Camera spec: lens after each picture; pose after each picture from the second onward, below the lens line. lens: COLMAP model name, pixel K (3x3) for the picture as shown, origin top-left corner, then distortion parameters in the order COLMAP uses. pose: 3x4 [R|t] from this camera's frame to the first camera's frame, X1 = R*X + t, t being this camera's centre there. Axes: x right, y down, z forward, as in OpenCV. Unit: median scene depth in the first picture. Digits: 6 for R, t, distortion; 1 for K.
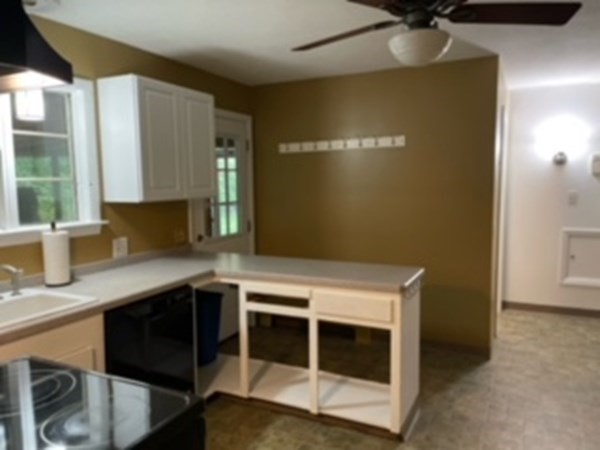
lens RADIAL K [[456.0, 0, 311.0], [0, 456.0, 223.0], [0, 0, 1]] dist [0.112722, -0.144982]
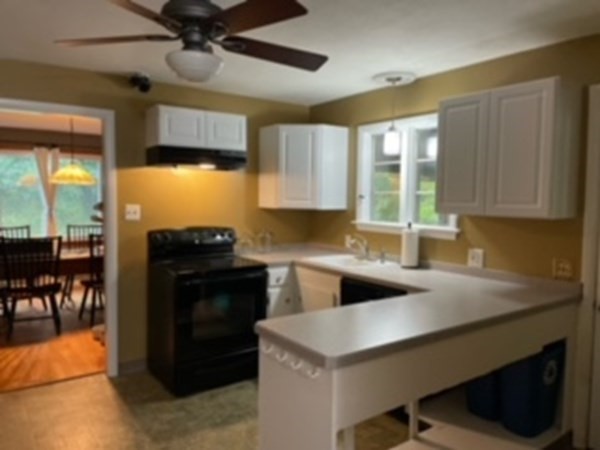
lens RADIAL K [[456.0, 0, 311.0], [0, 456.0, 223.0], [0, 0, 1]] dist [0.112722, -0.144982]
pose [[-0.454792, 0.054940, -0.888901, 0.691149], [-0.100997, 0.988475, 0.112767, -0.107350], [0.884852, 0.141062, -0.444002, 1.136132]]
